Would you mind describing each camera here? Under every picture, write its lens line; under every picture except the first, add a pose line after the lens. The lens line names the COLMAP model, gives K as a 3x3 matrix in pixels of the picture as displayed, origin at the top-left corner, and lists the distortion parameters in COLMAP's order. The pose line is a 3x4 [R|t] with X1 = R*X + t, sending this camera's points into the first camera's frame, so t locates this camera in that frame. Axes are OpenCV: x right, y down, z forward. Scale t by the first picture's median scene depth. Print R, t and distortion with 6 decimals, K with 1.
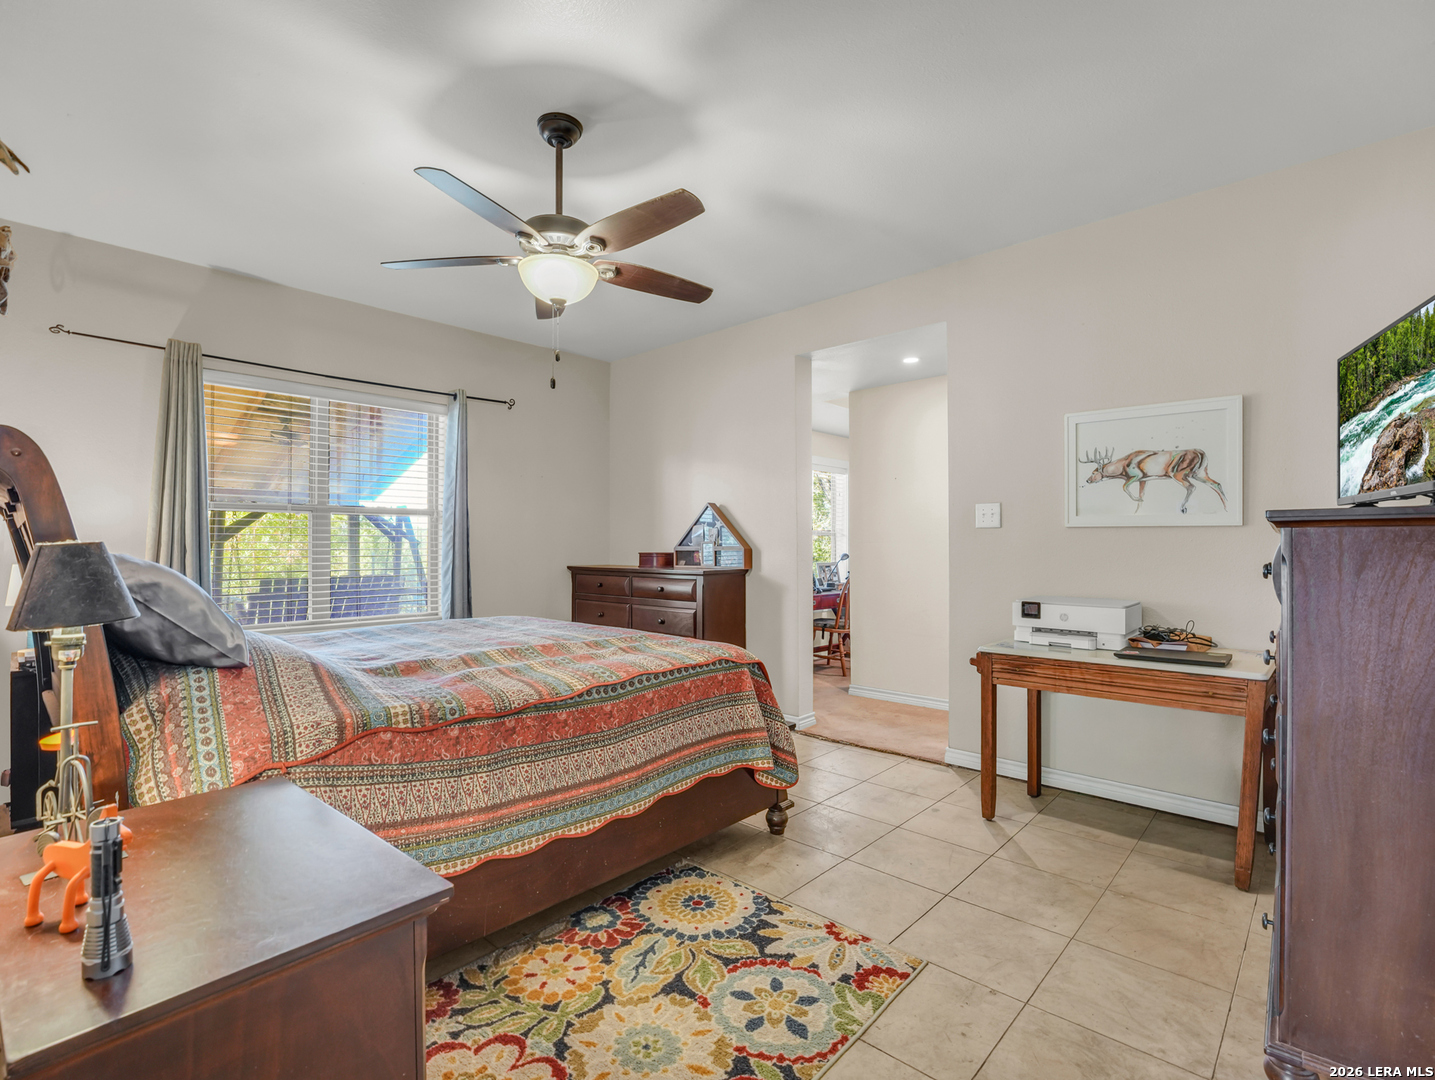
lens RADIAL K [[666.3, 0, 717.5], [0, 666.3, 540.0], [0, 0, 1]] dist [-0.000640, -0.000162]
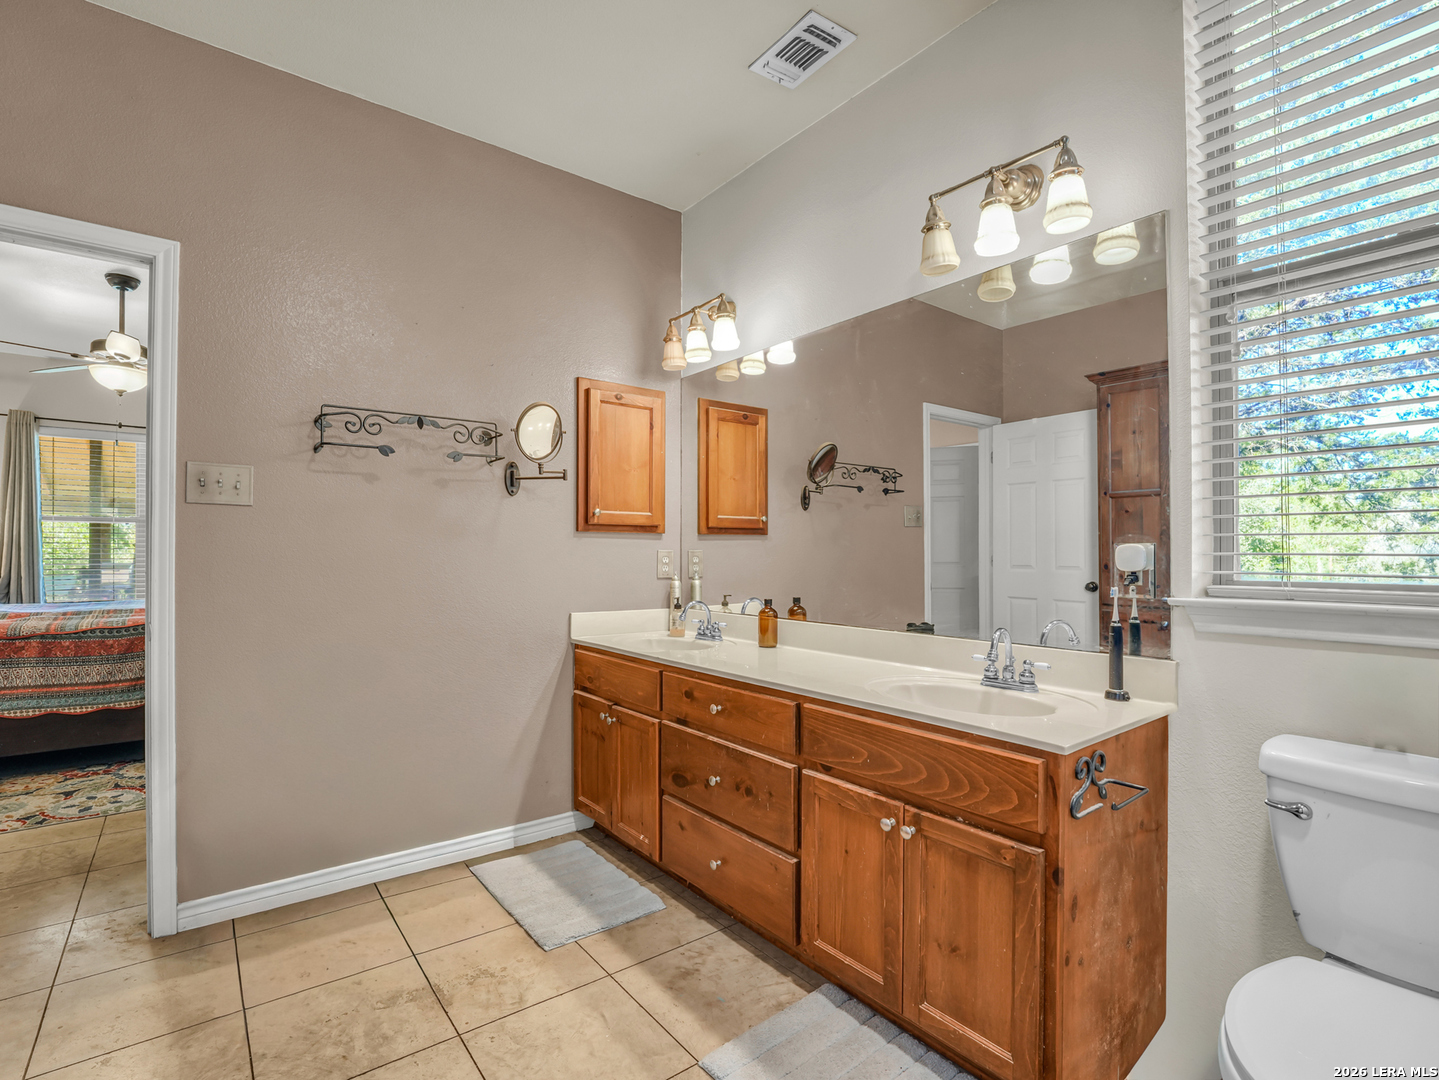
lens RADIAL K [[666.4, 0, 723.4], [0, 666.4, 541.7], [0, 0, 1]] dist [-0.024243, 0.000259]
pose [[0.988826, 0.000579, -0.149072, 1.773173], [-0.000558, 1.000000, 0.000187, 0.006345], [0.149072, -0.000102, 0.988826, -0.404547]]
